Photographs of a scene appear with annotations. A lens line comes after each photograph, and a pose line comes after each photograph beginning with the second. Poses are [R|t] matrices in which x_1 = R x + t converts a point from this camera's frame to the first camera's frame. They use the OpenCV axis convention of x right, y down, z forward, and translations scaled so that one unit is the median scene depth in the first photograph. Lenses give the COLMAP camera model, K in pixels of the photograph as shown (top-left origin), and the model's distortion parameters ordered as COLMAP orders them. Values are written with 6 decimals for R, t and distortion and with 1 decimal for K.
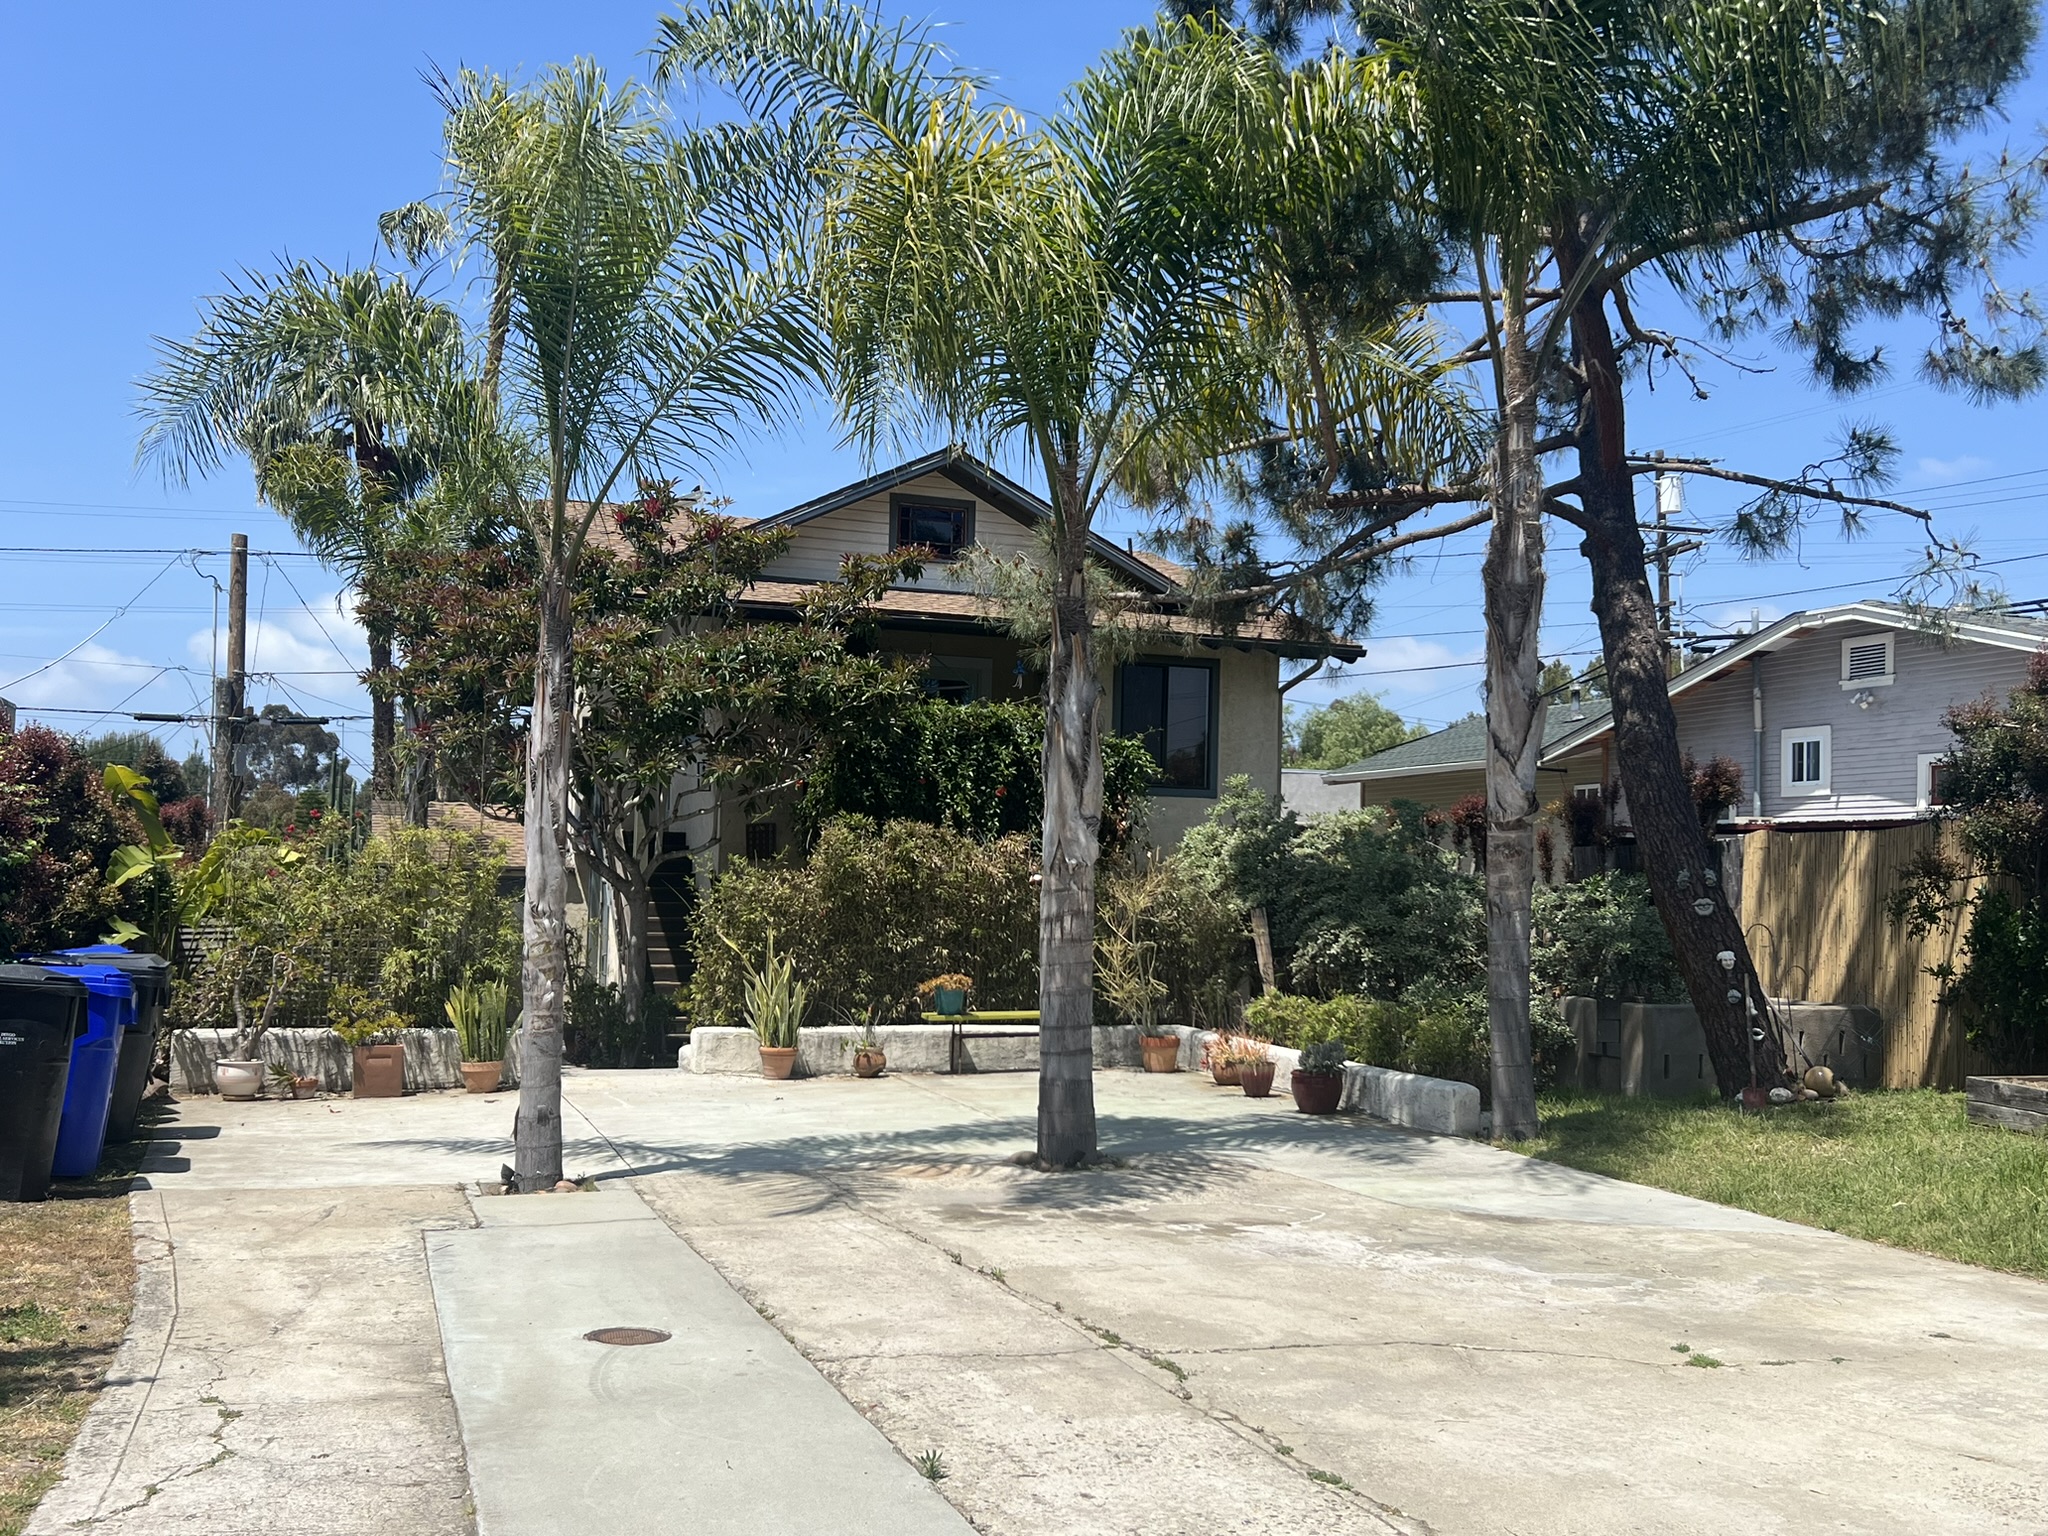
lens RADIAL K [[1909.9, 0, 1055.0], [0, 1909.9, 771.2], [0, 0, 1]] dist [0.008956, -0.010209]
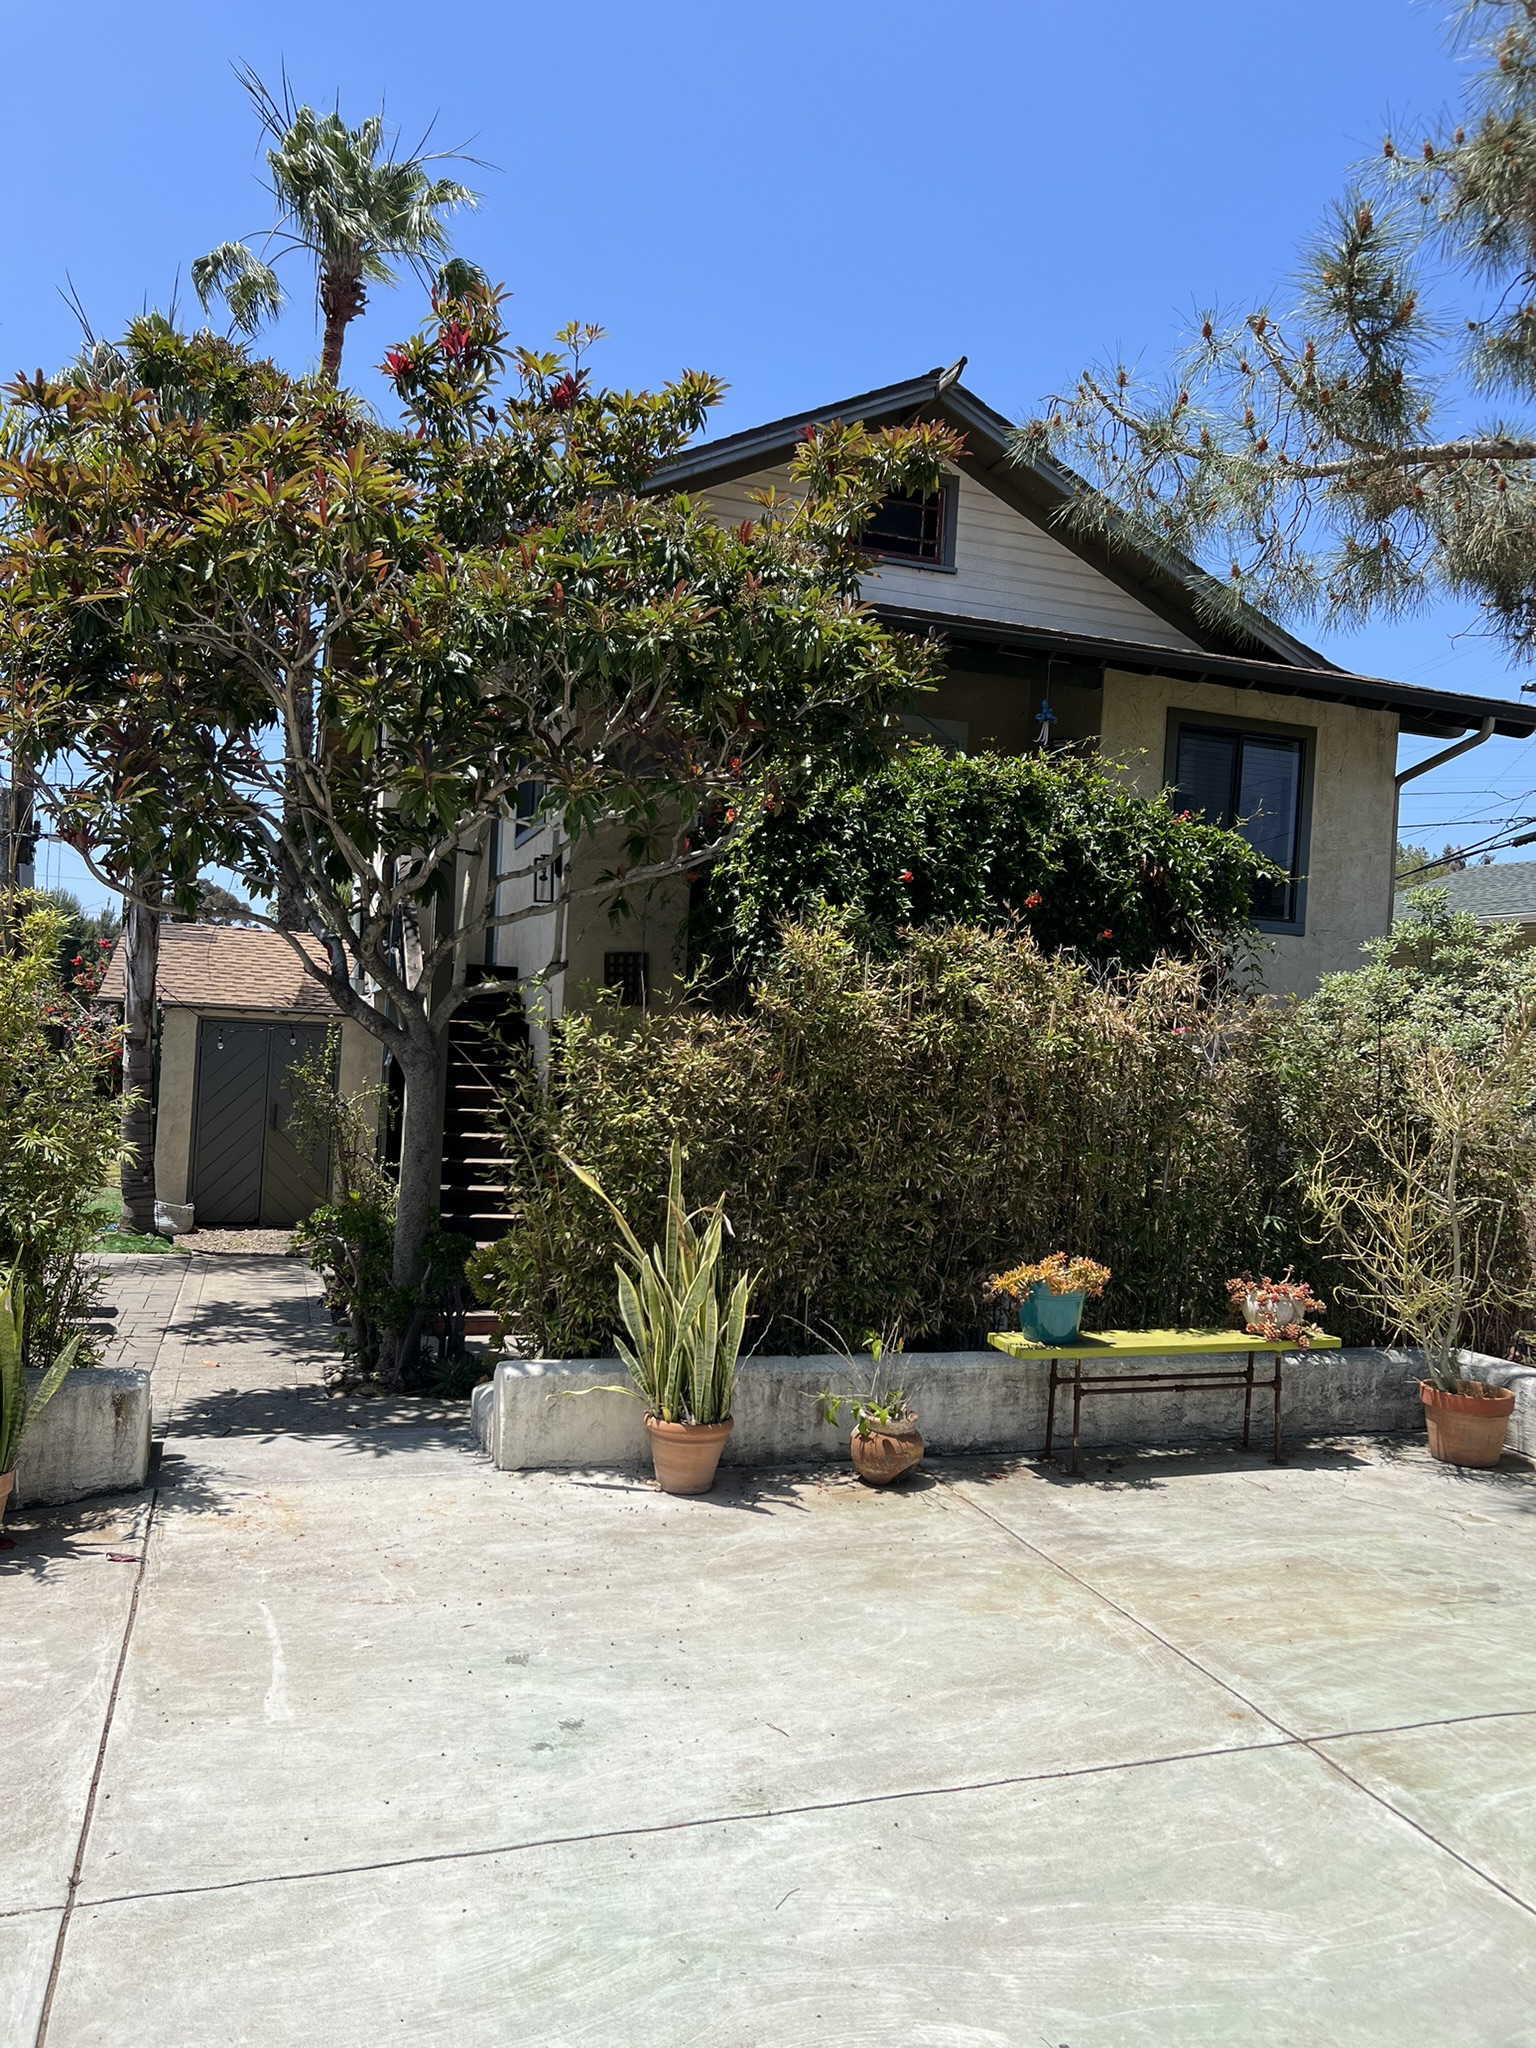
lens RADIAL K [[1499.5, 0, 768.0], [0, 1499.5, 1041.5], [0, 0, 1]] dist [0.020775, -0.001233]
pose [[0.998765, 0.032797, -0.037314, -0.110342], [-0.030702, 0.997993, 0.055377, 0.036638], [0.039055, -0.054163, 0.997768, 0.625554]]
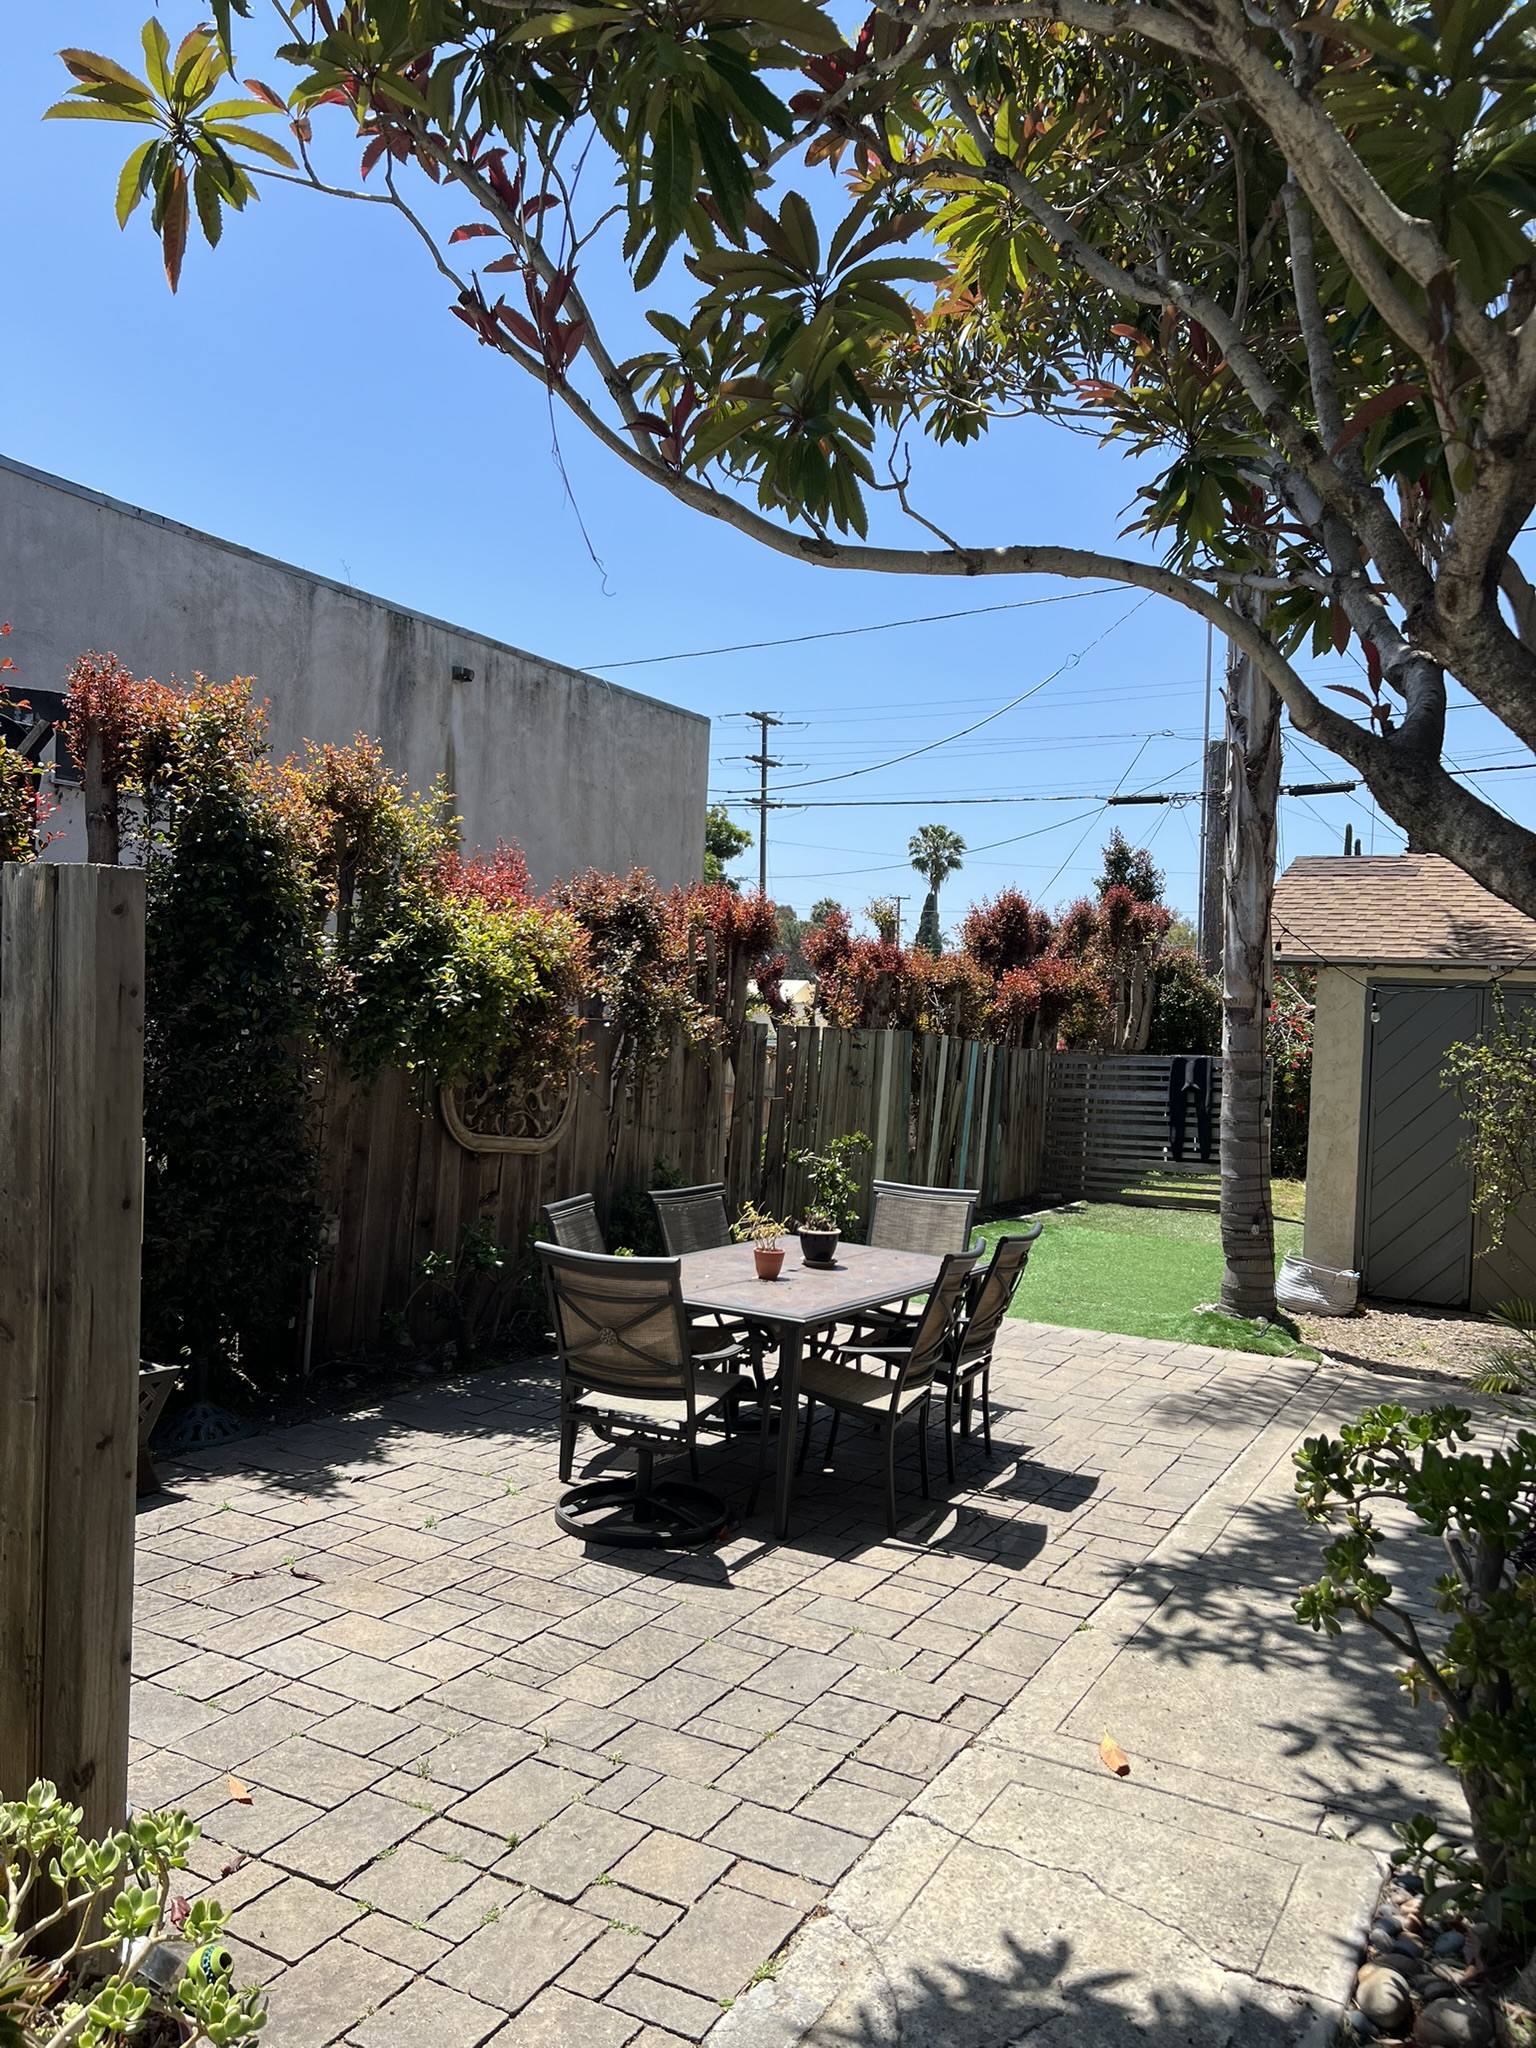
lens RADIAL K [[1499.5, 0, 768.0], [0, 1499.5, 1041.5], [0, 0, 1]] dist [0.020775, -0.001233]
pose [[0.649562, 0.020664, -0.760028, -0.190632], [0.024066, 0.998571, 0.047719, 0.072143], [0.759928, -0.049287, 0.648136, 0.950861]]
